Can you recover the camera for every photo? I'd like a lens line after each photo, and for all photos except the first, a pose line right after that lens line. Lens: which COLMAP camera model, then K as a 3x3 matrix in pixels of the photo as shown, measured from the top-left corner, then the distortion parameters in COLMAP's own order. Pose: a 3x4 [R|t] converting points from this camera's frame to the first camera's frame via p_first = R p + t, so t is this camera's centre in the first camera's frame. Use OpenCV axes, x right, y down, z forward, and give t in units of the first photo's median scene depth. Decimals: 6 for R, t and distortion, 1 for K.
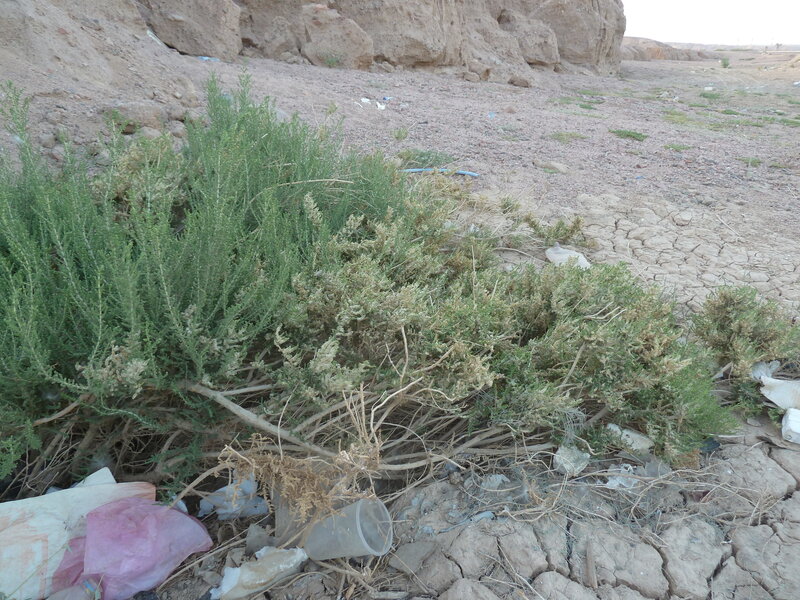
lens RADIAL K [[582.7, 0, 400.5], [0, 582.7, 300.6], [0, 0, 1]] dist [-0.001684, -0.000347]
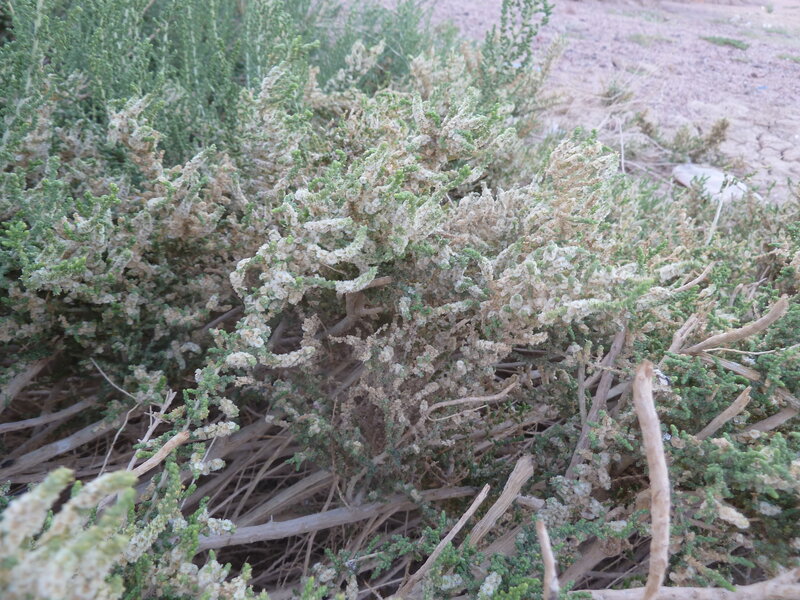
lens RADIAL K [[582.7, 0, 399.2], [0, 582.7, 300.3], [0, 0, 1]] dist [-0.001684, -0.000347]
pose [[0.998549, 0.050120, -0.019718, -0.046503], [-0.047995, 0.994173, 0.096519, 0.015008], [0.024440, -0.095433, 0.995136, 0.765877]]
